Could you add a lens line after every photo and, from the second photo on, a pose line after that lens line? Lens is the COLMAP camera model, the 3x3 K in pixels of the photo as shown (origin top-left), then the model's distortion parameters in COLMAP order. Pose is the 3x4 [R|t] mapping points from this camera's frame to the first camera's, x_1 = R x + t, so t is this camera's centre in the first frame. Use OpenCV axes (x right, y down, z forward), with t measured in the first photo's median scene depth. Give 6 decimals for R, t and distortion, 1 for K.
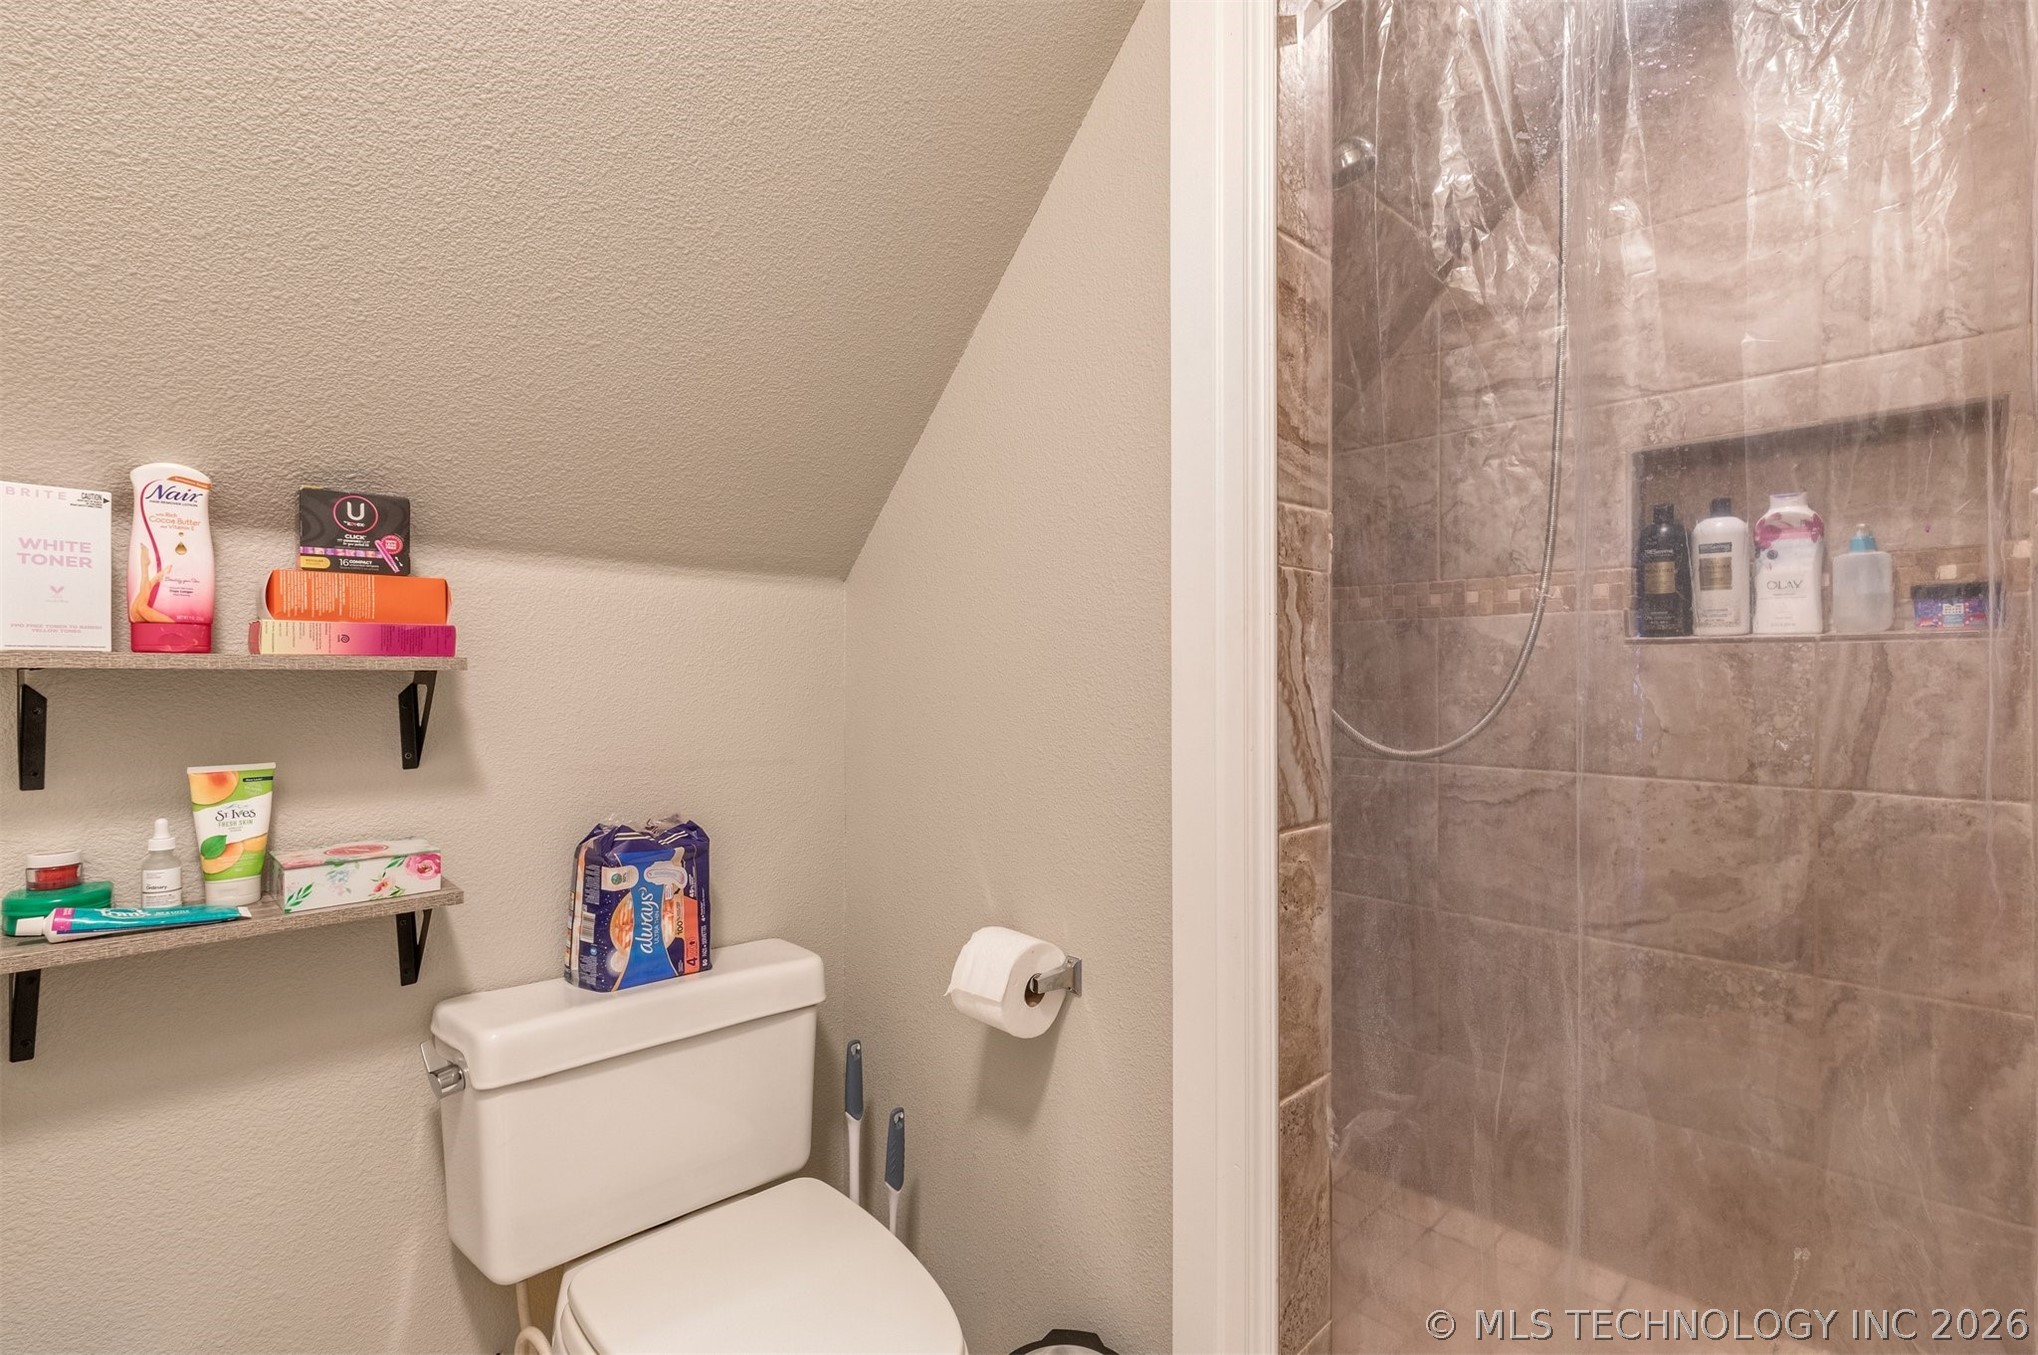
lens RADIAL K [[932.0, 0, 1013.6], [0, 932.0, 676.1], [0, 0, 1]] dist [0.004641, -0.002242]
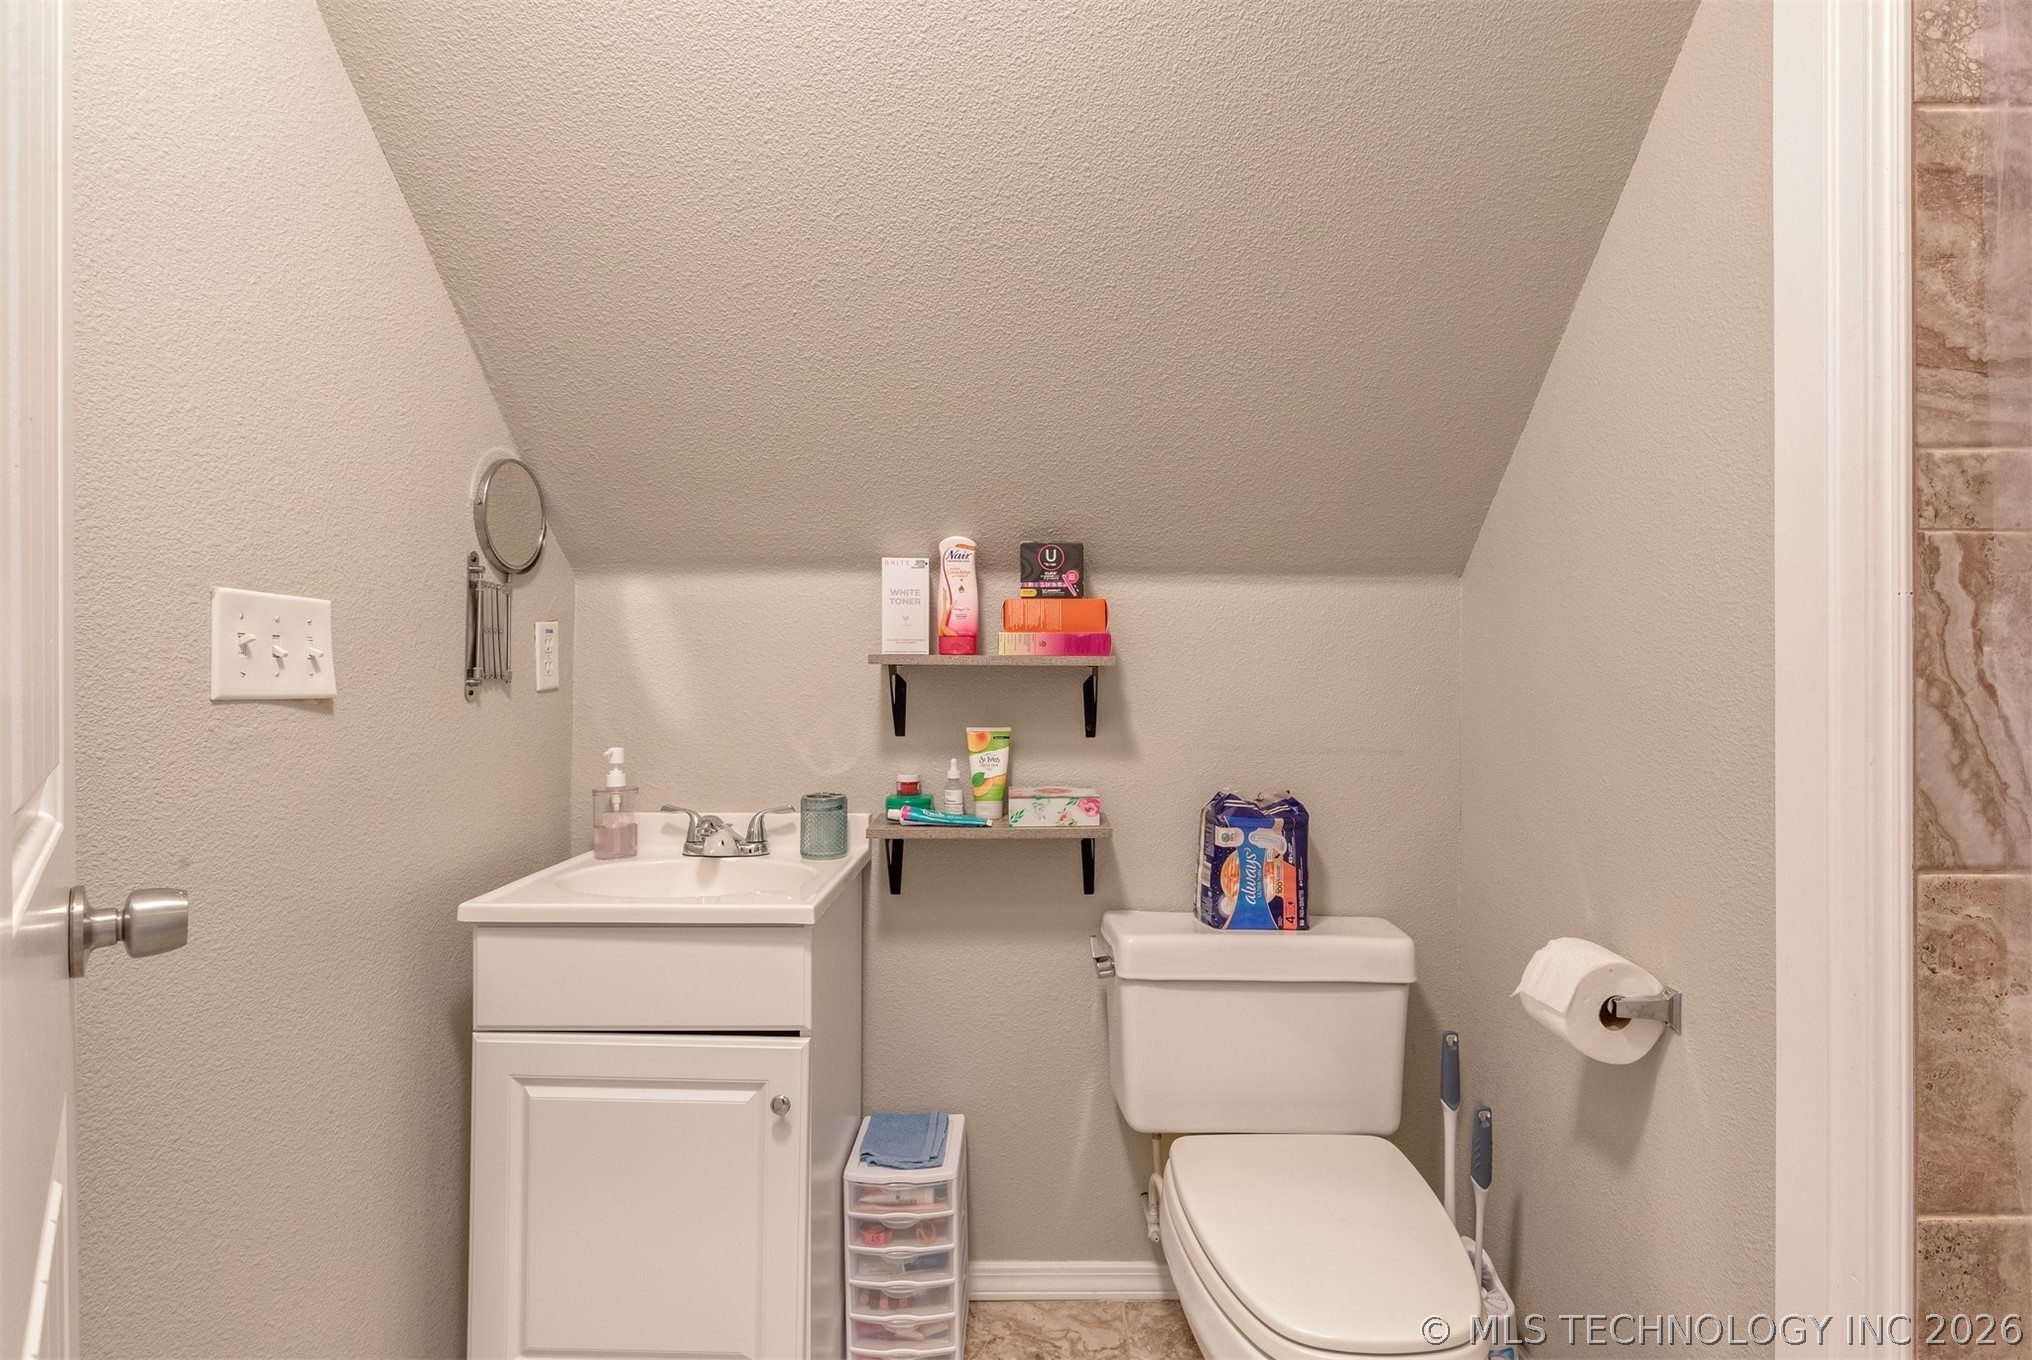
lens RADIAL K [[929.3, 0, 1028.0], [0, 929.3, 672.4], [0, 0, 1]] dist [0.004641, -0.002242]
pose [[0.732991, 0.003941, -0.680227, 0.244709], [-0.004219, 0.999990, 0.001248, 0.002298], [0.680225, 0.001955, 0.733000, -0.074921]]
